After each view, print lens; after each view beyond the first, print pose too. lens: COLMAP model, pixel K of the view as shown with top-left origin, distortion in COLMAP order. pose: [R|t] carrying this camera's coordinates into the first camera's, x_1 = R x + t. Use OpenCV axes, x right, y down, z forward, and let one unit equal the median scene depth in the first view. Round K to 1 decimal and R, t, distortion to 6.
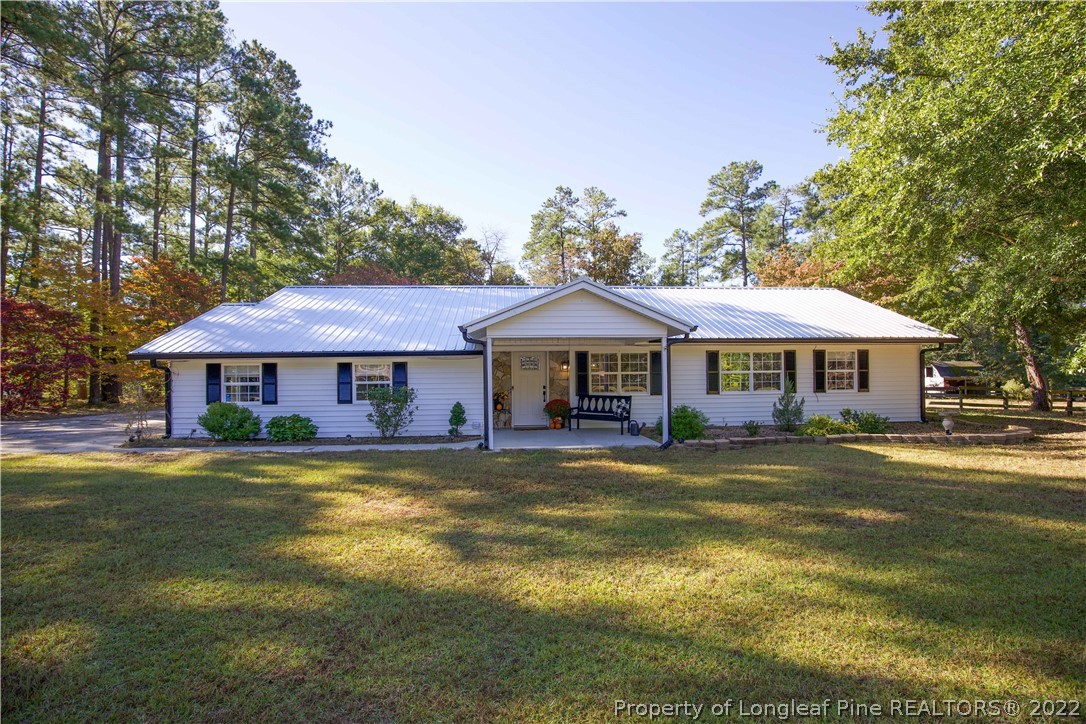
lens RADIAL K [[509.1, 0, 543.0], [0, 509.1, 362.0], [0, 0, 1]] dist [-0.044246, 0.012658]
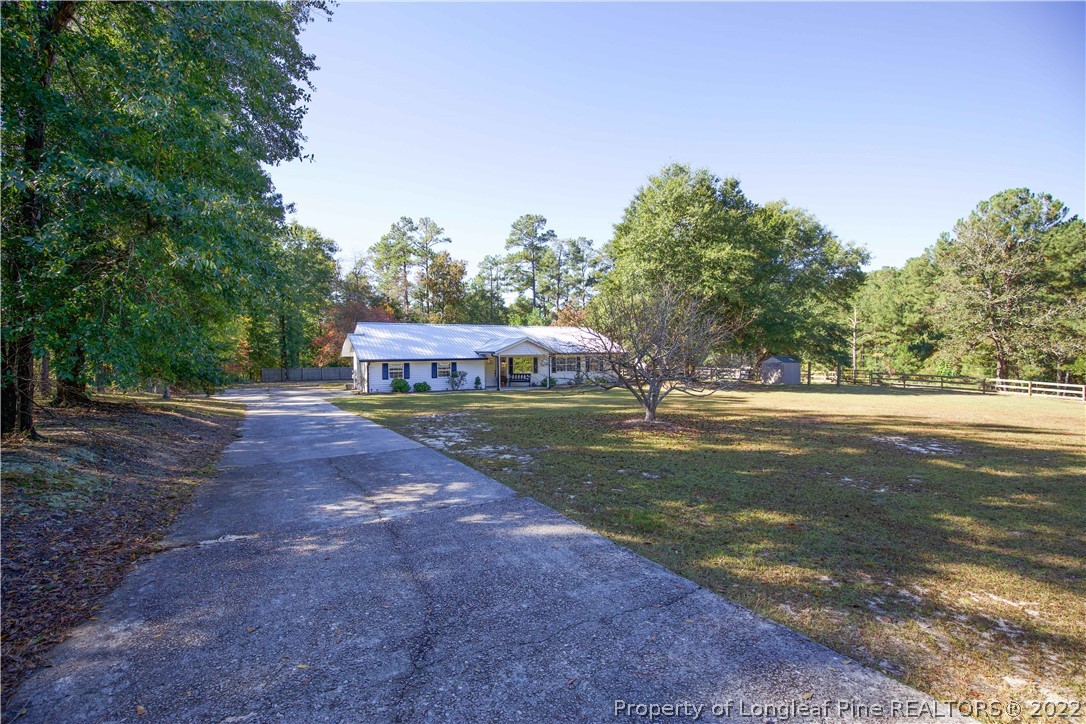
lens RADIAL K [[509.1, 0, 543.0], [0, 509.1, 362.0], [0, 0, 1]] dist [-0.044246, 0.012658]
pose [[0.900720, -0.005129, 0.434370, -0.873338], [-0.009807, 0.999435, 0.032137, -0.078738], [-0.434290, -0.033206, 0.900161, -1.389331]]
